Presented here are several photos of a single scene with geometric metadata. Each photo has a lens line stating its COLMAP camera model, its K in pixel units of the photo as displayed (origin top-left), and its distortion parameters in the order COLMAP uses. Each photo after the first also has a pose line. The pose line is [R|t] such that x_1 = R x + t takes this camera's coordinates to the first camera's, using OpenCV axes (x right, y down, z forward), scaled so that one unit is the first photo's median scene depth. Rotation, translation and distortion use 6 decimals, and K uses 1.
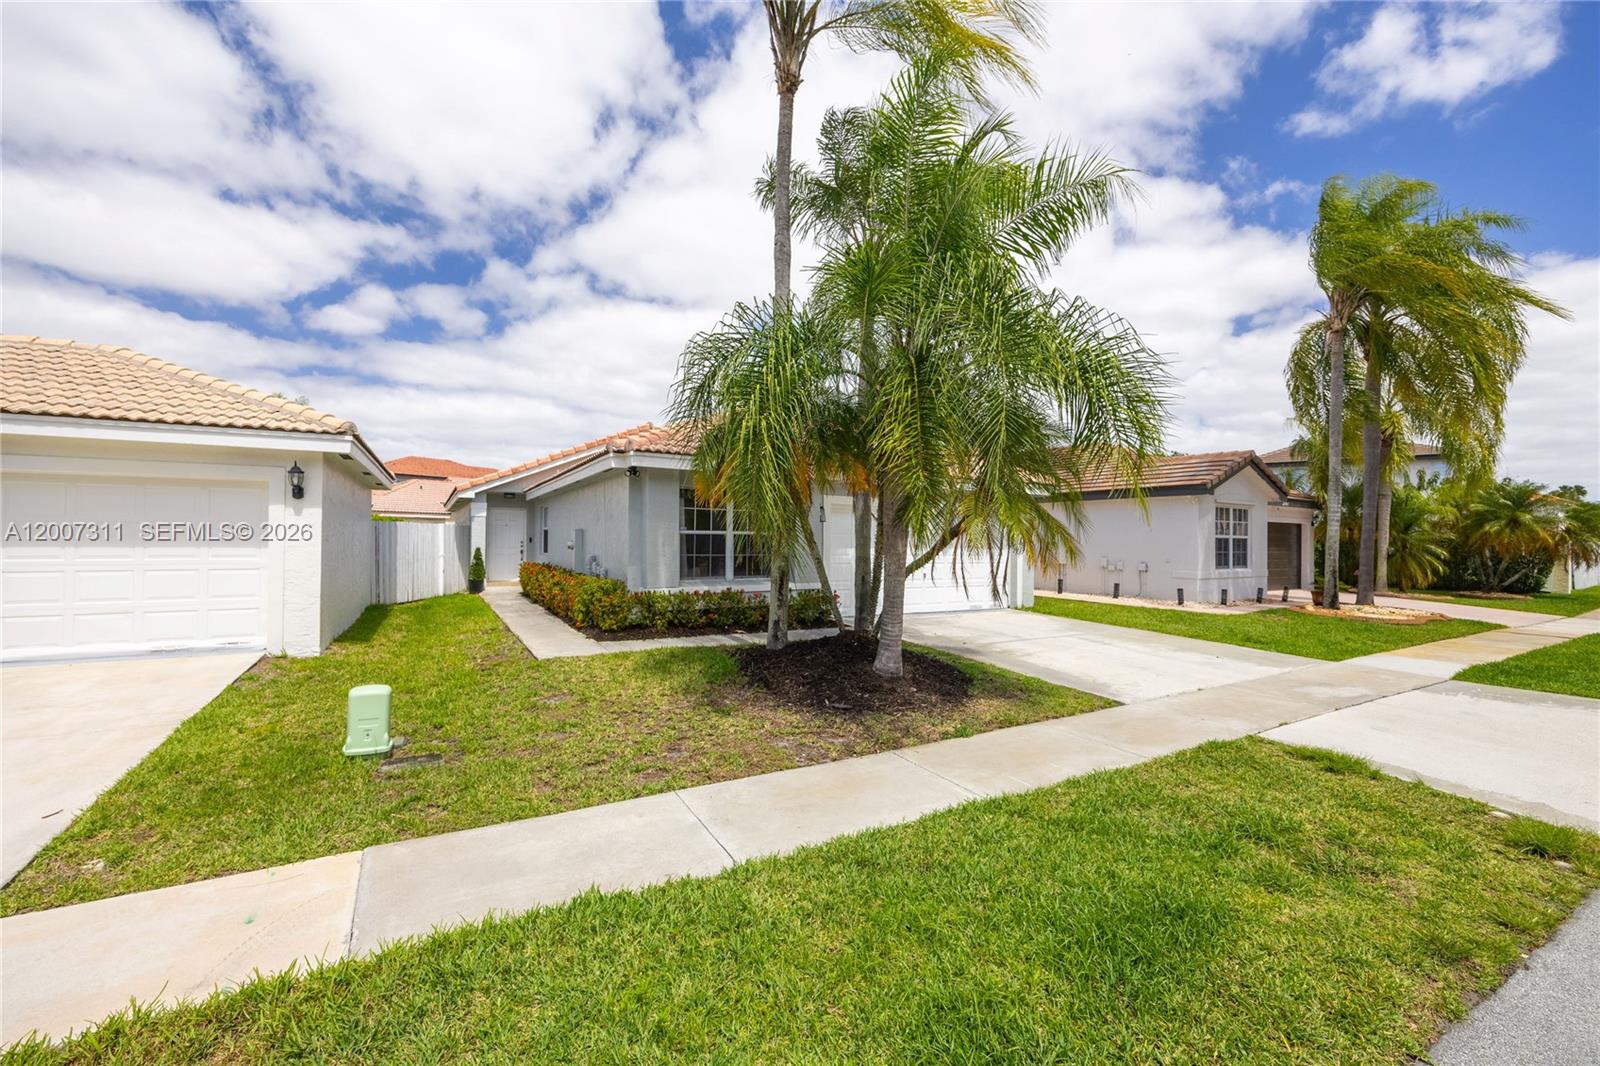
lens RADIAL K [[642.2, 0, 801.2], [0, 642.2, 536.4], [0, 0, 1]] dist [-0.000132, -0.000022]
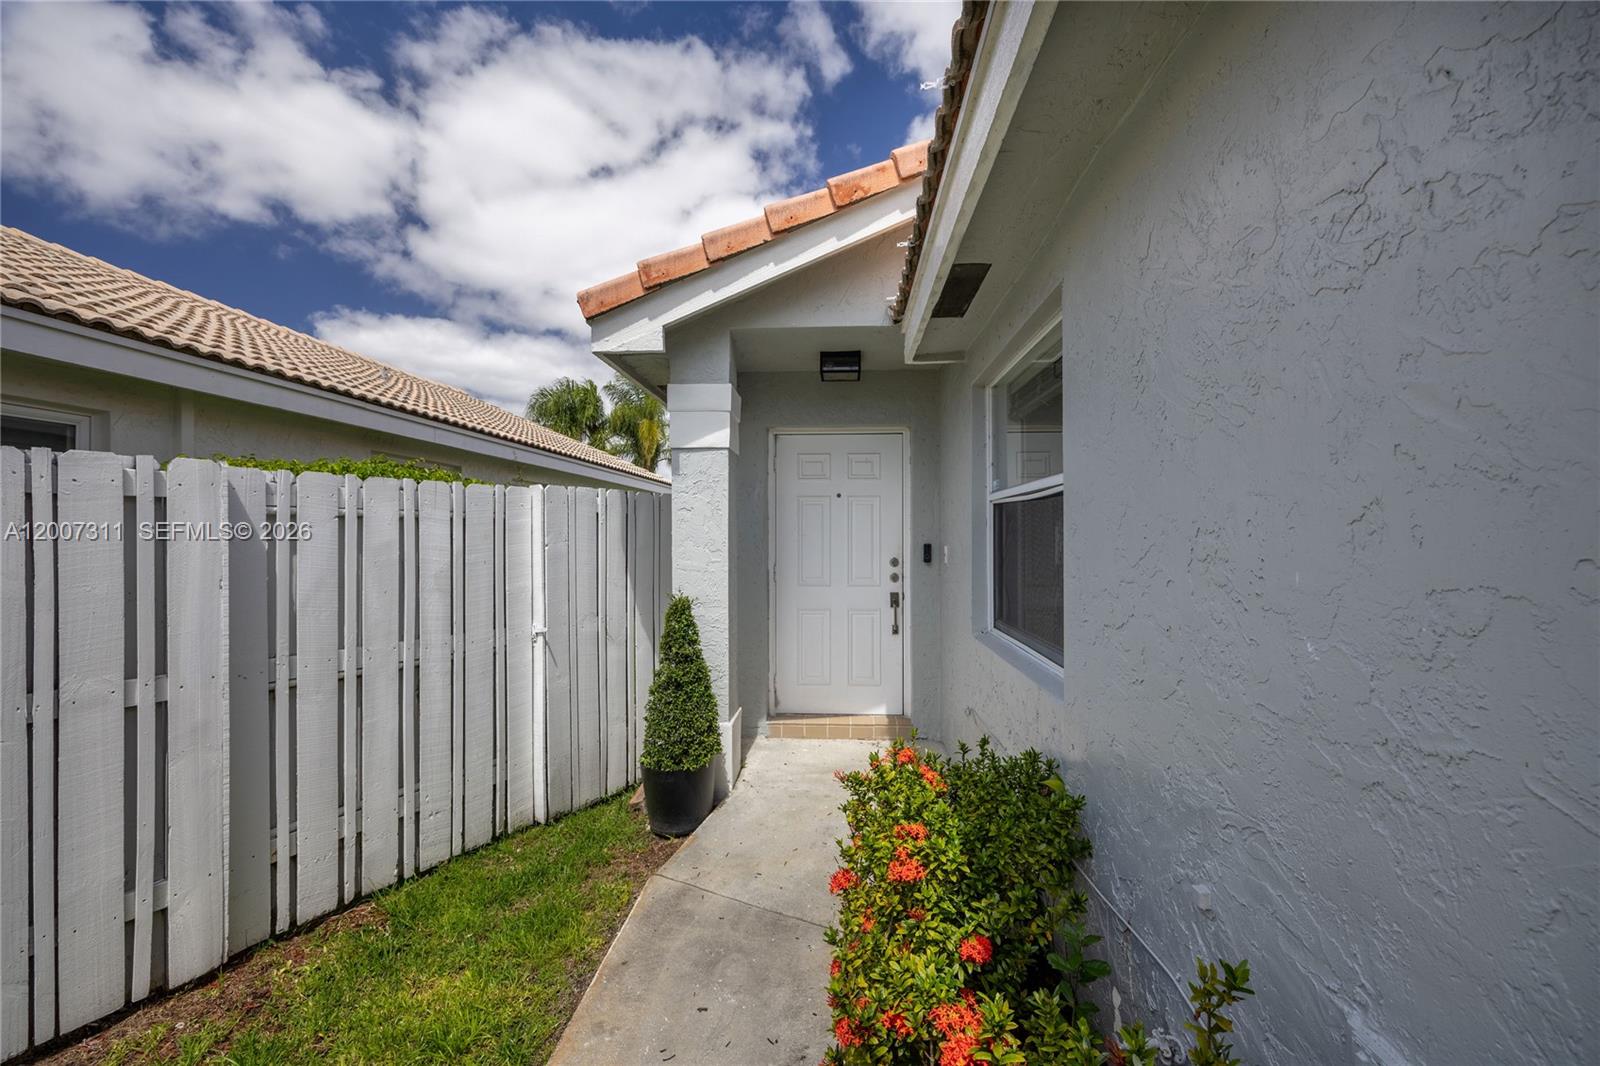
lens RADIAL K [[642.2, 0, 801.2], [0, 642.2, 534.4], [0, 0, 1]] dist [-0.000132, -0.000022]
pose [[0.844727, -0.010481, -0.535094, -0.363026], [0.009059, 0.999945, -0.005285, -0.003221], [0.535120, -0.000383, 0.844776, 0.842662]]
